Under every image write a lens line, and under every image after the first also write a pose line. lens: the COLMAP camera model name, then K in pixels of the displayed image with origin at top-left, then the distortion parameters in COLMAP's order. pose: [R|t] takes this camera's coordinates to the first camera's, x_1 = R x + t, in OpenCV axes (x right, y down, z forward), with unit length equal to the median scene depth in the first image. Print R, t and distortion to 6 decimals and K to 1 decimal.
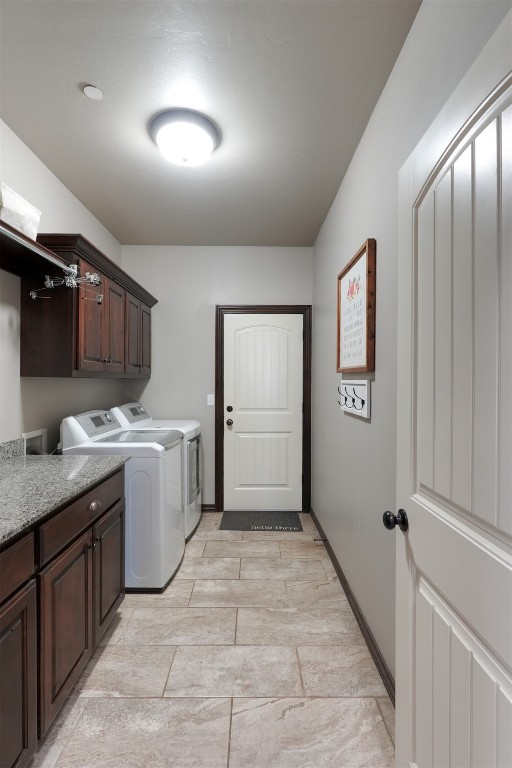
lens RADIAL K [[363.3, 0, 257.1], [0, 363.3, 379.7], [0, 0, 1]] dist [0.003503, 0.000278]
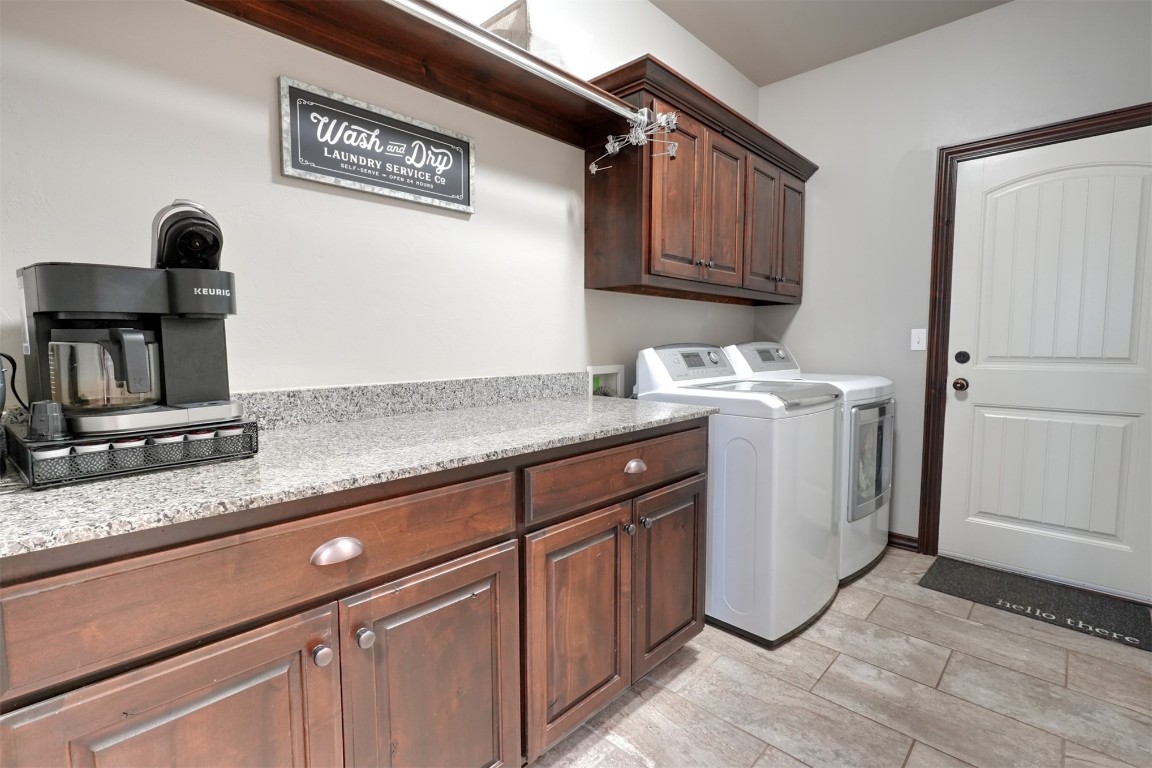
lens RADIAL K [[530.5, 0, 577.2], [0, 530.5, 379.7], [0, 0, 1]] dist [-0.001554, 0.000088]
pose [[0.716414, 0.045375, -0.696198, 0.076950], [0.007267, 0.997343, 0.072480, 0.080418], [0.697637, -0.056985, 0.714181, 0.177411]]
